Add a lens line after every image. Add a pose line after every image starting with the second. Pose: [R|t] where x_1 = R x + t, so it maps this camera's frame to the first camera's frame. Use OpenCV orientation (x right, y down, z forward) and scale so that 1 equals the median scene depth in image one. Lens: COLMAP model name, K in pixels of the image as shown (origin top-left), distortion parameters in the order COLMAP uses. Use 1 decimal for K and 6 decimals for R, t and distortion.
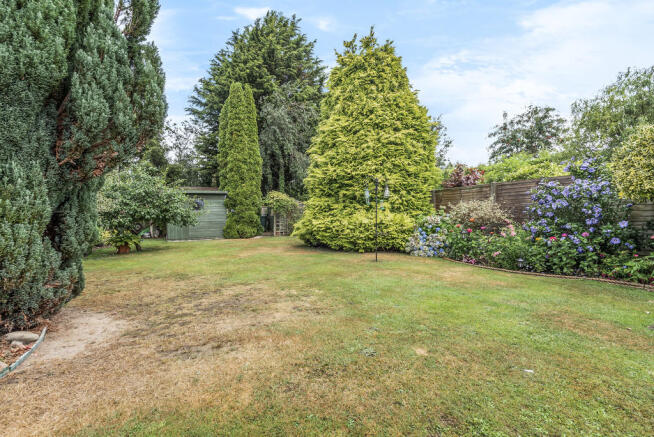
lens RADIAL K [[296.0, 0, 327.0], [0, 296.0, 218.5], [0, 0, 1]] dist [0.000596, -0.000052]
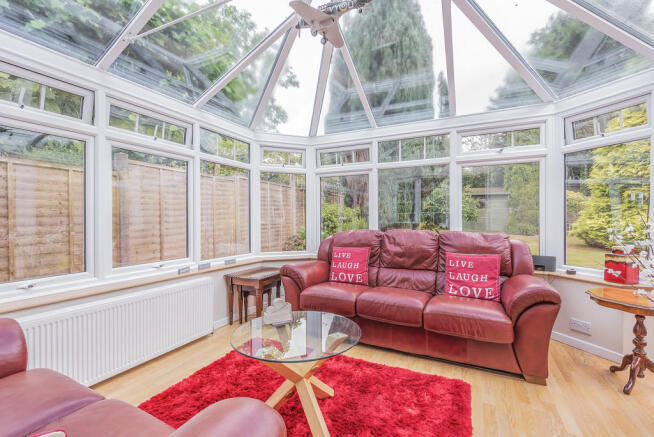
lens RADIAL K [[296.0, 0, 327.0], [0, 296.0, 218.5], [0, 0, 1]] dist [0.000596, -0.000052]
pose [[0.594931, 0.040425, -0.802759, 0.249365], [-0.034388, 0.999100, 0.024827, 0.006251], [0.803041, 0.012835, 0.595786, -0.373511]]
